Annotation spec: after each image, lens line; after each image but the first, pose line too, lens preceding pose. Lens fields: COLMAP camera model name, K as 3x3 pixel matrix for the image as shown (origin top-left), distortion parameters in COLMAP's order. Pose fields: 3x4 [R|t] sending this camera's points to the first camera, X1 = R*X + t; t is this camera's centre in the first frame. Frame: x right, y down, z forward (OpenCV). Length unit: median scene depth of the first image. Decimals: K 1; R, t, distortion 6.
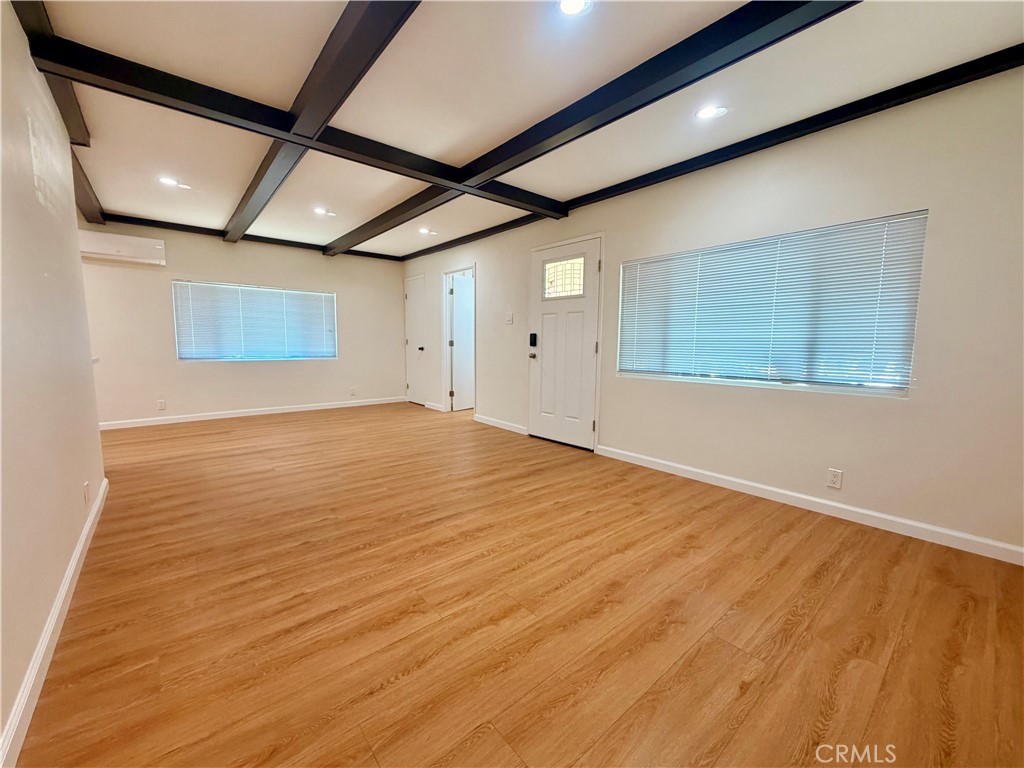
lens RADIAL K [[408.3, 0, 510.4], [0, 408.3, 384.3], [0, 0, 1]] dist [0.000120, -0.000276]
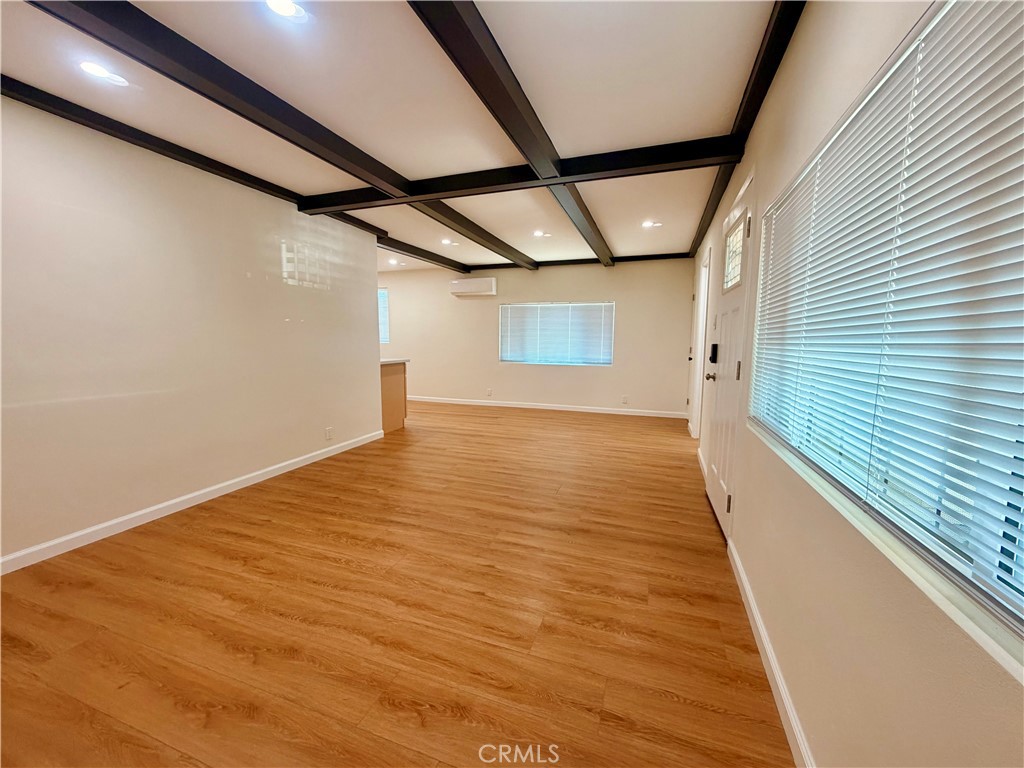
lens RADIAL K [[408.3, 0, 510.4], [0, 408.3, 384.3], [0, 0, 1]] dist [0.000120, -0.000276]
pose [[0.504998, 0.088034, -0.858619, 0.817961], [-0.092936, 0.994547, 0.047310, -0.103388], [0.858103, 0.055905, 0.510426, 0.646148]]
